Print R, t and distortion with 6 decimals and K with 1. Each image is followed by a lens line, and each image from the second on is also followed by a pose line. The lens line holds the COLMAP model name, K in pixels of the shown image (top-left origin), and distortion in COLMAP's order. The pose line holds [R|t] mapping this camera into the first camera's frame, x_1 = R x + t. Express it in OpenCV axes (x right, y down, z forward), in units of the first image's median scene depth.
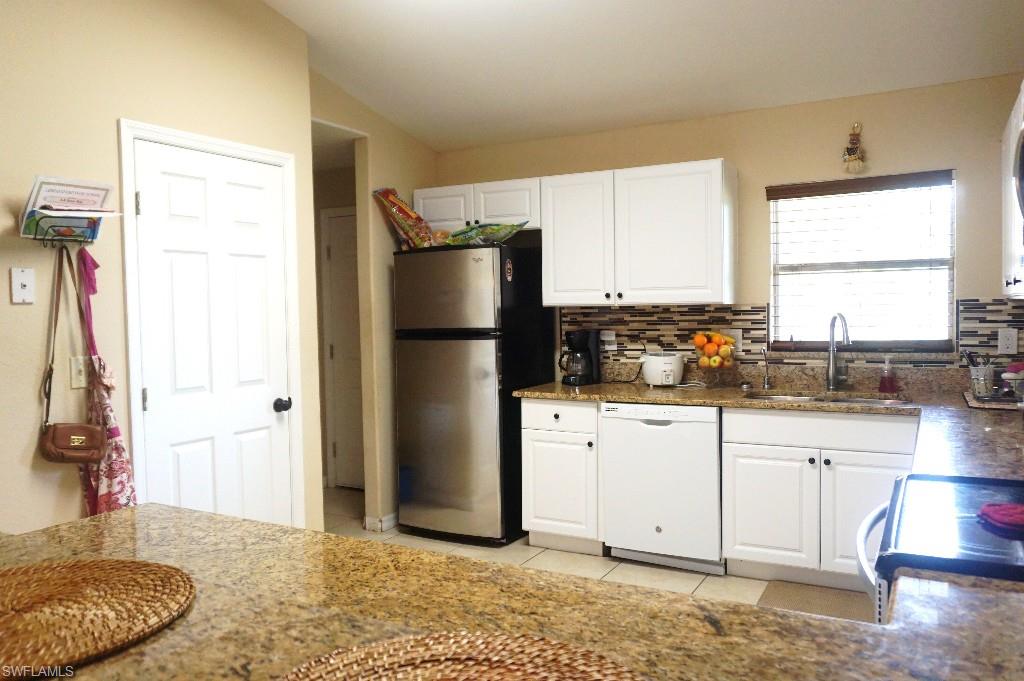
lens RADIAL K [[774.5, 0, 512.0], [0, 774.5, 340.5], [0, 0, 1]] dist [-0.016326, 0.001929]
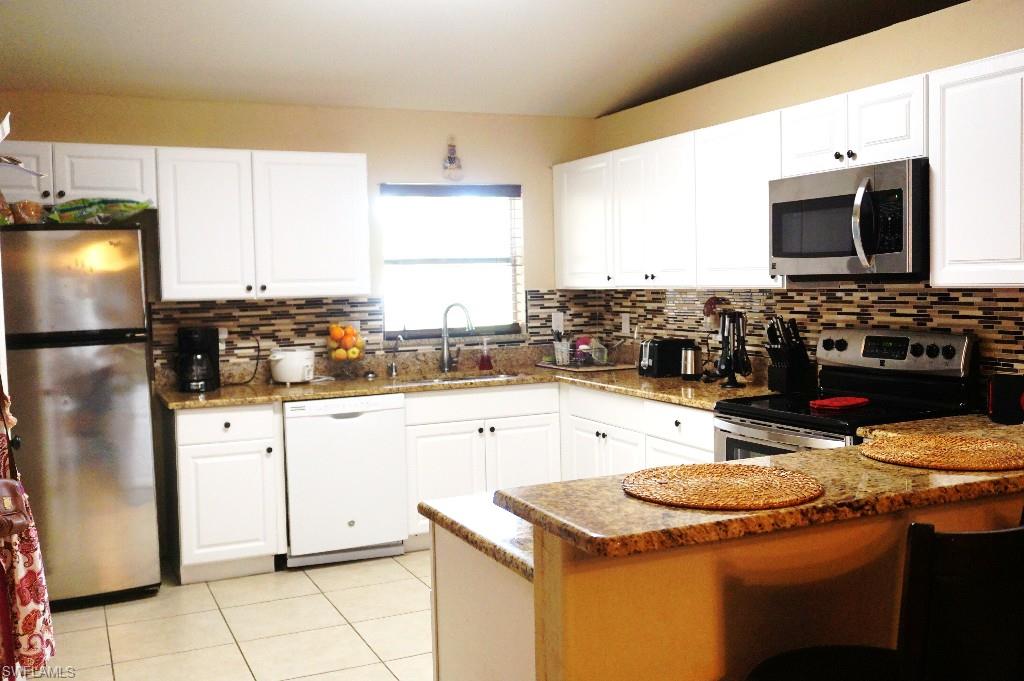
lens RADIAL K [[981.0, 0, 512.0], [0, 981.0, 340.5], [0, 0, 1]] dist [-0.003583, -0.004963]
pose [[0.595729, -0.045123, 0.801917, -0.623135], [0.049372, 0.998590, 0.019512, -0.003902], [-0.801667, 0.027968, 0.597117, 0.068684]]
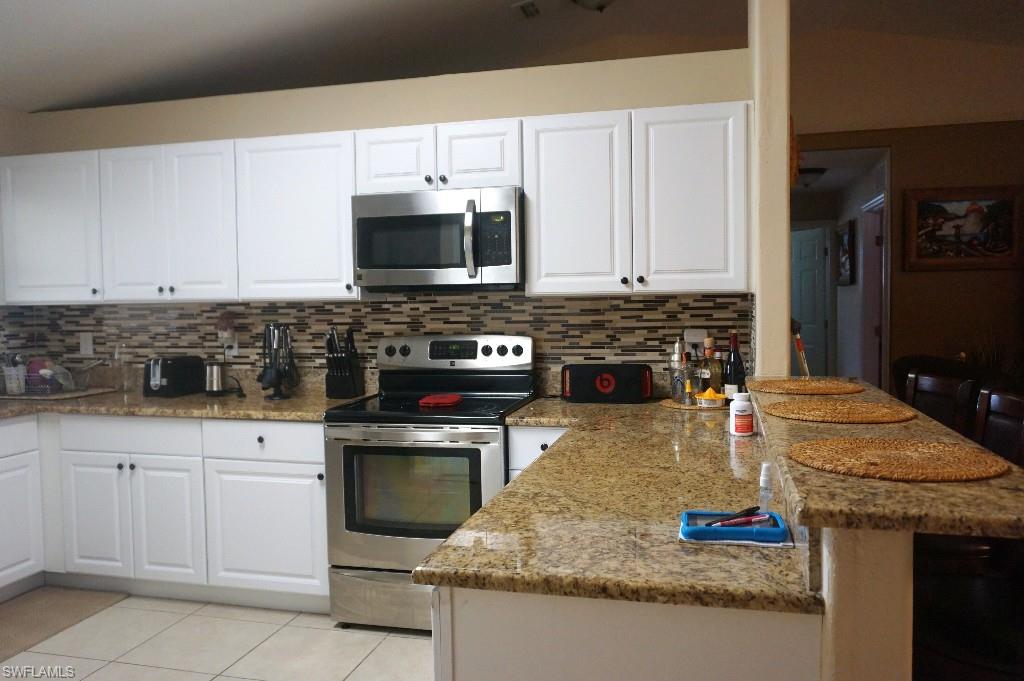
lens RADIAL K [[774.5, 0, 512.0], [0, 774.5, 340.5], [0, 0, 1]] dist [-0.016326, 0.001929]
pose [[-0.249047, -0.024488, 0.968182, -0.509177], [0.063284, 0.997132, 0.041499, -0.003391], [-0.966422, 0.071605, -0.246783, 0.481711]]
